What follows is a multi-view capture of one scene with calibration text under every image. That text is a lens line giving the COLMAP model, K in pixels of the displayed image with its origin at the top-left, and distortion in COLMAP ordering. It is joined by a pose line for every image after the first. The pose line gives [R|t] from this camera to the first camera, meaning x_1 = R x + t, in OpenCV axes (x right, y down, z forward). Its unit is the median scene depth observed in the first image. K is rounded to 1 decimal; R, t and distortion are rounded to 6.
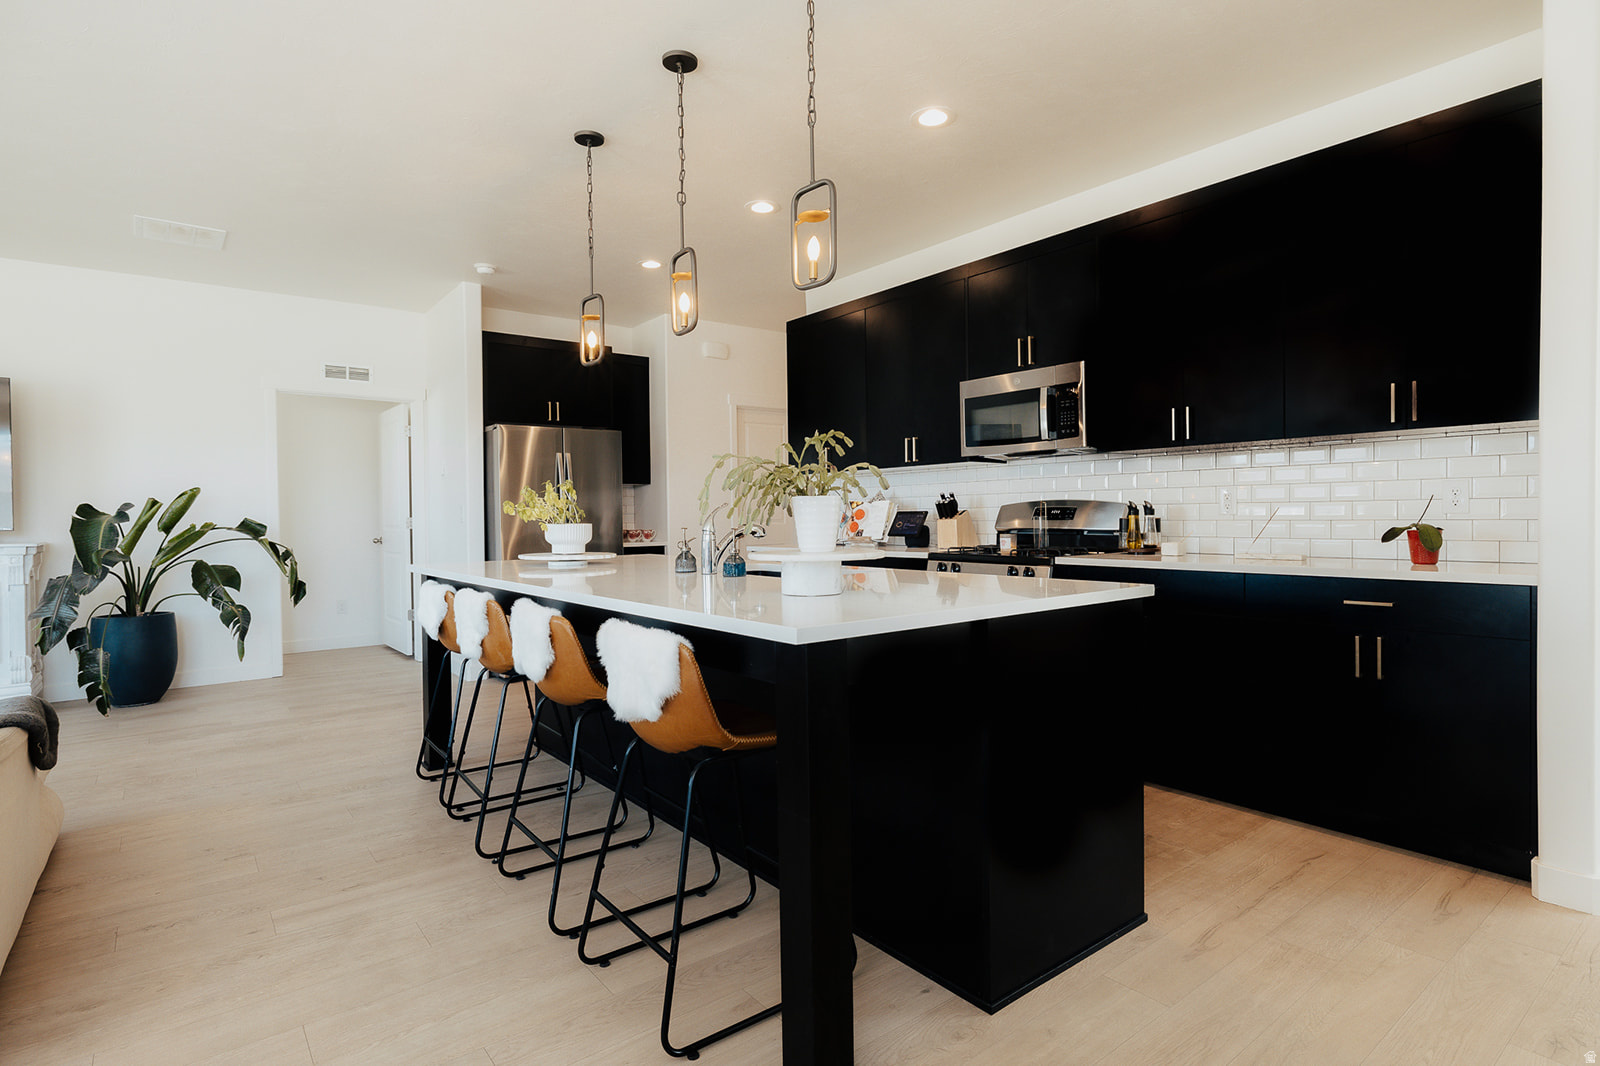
lens RADIAL K [[819.6, 0, 800.0], [0, 819.6, 533.0], [0, 0, 1]] dist [0.004300, 0.000283]
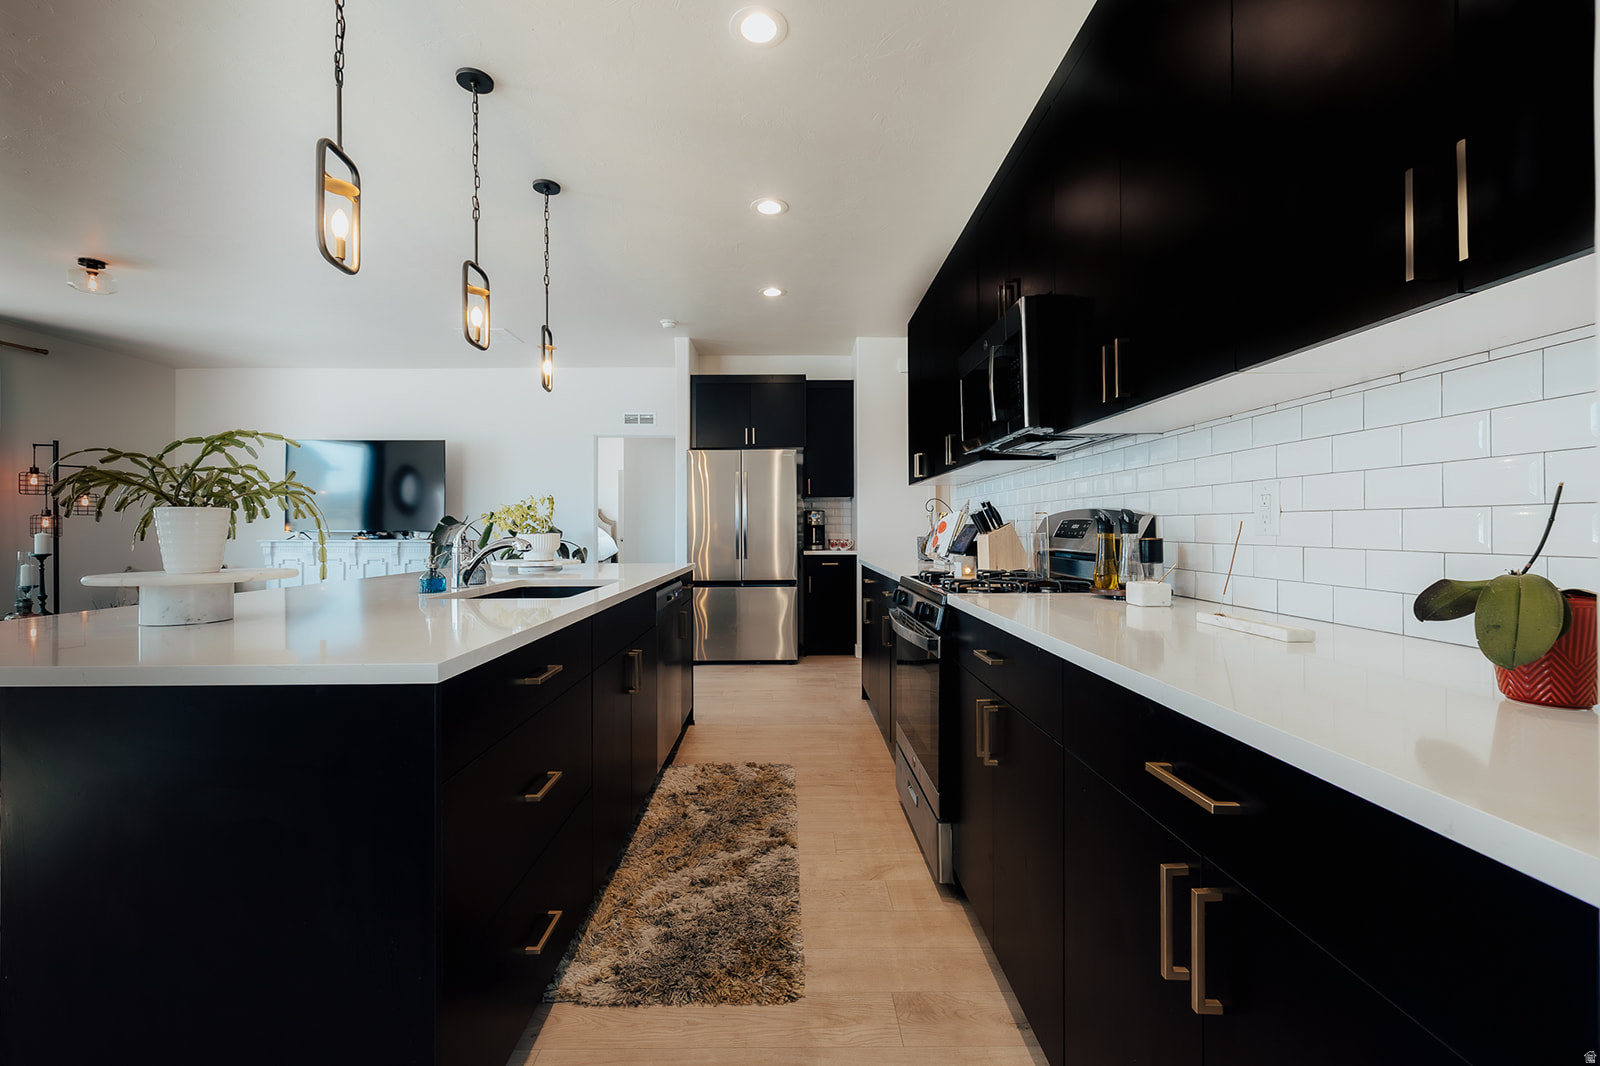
lens RADIAL K [[669.6, 0, 785.0], [0, 669.6, 529.9], [0, 0, 1]] dist [-0.000550, -0.000050]
pose [[0.791726, 0.008166, -0.610822, 0.419080], [-0.015223, 0.999864, -0.006364, -0.014000], [0.610687, 0.014337, 0.791742, 0.375365]]
